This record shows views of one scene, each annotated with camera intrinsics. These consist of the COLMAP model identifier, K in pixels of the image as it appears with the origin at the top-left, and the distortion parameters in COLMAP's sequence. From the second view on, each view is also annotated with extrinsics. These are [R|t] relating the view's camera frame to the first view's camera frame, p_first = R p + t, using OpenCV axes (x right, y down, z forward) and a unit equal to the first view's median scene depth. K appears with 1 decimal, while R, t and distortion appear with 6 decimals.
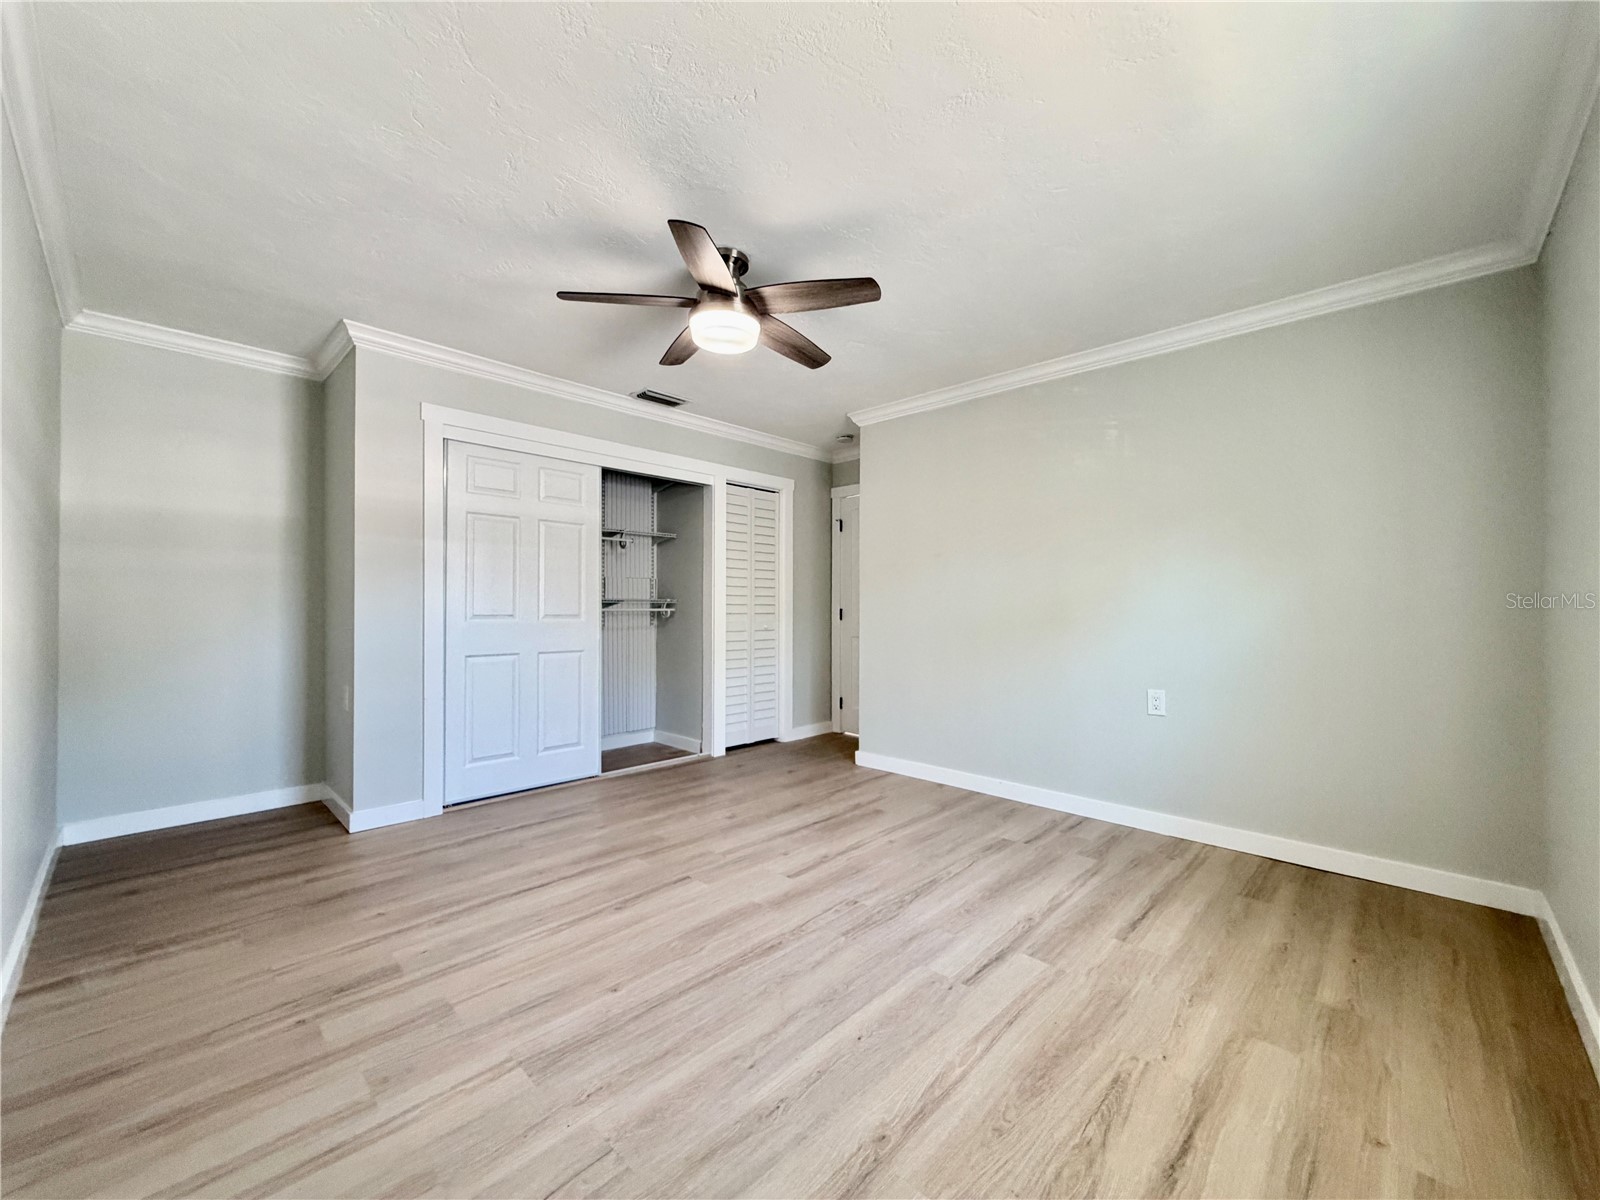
lens RADIAL K [[637.3, 0, 799.6], [0, 637.3, 600.7], [0, 0, 1]] dist [0.001796, 0.000403]
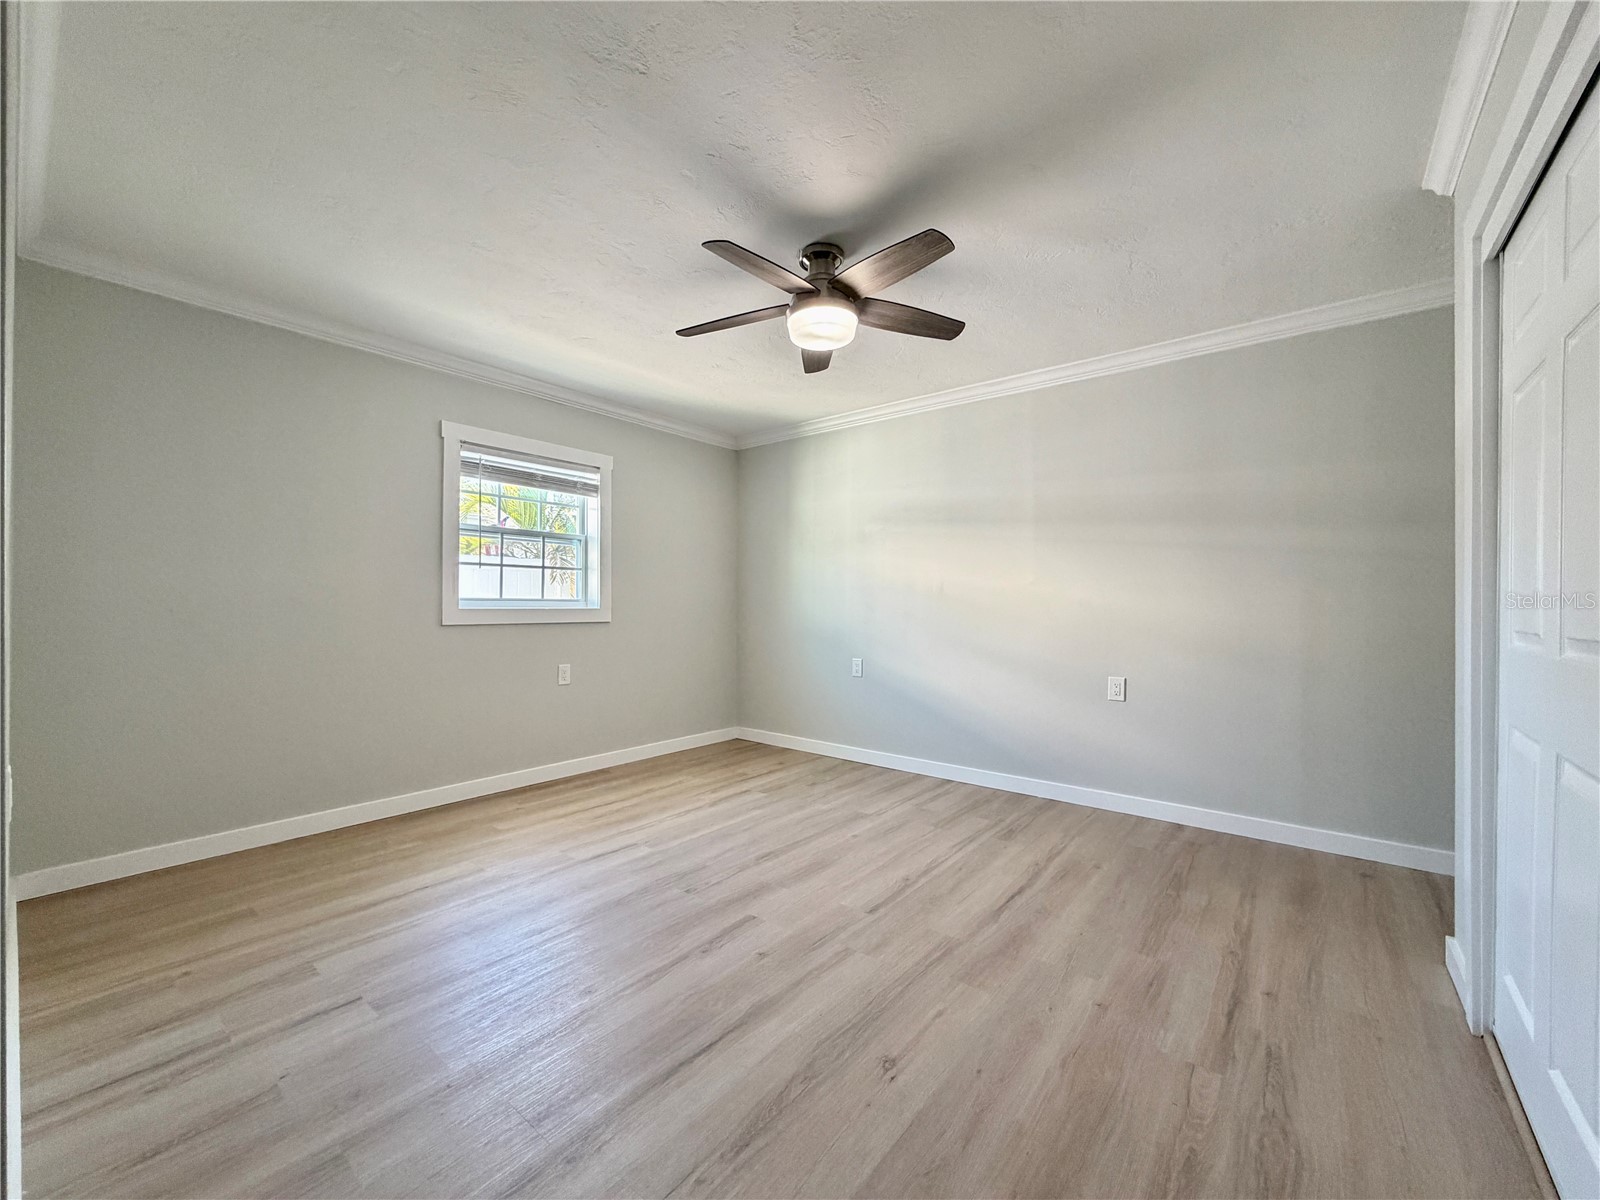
lens RADIAL K [[637.3, 0, 800.1], [0, 637.3, 607.7], [0, 0, 1]] dist [0.001796, 0.000403]
pose [[-0.996120, -0.009444, -0.087495, 0.001460], [-0.008924, 0.999940, -0.006330, 0.023067], [0.087549, -0.005525, -0.996145, 2.245983]]
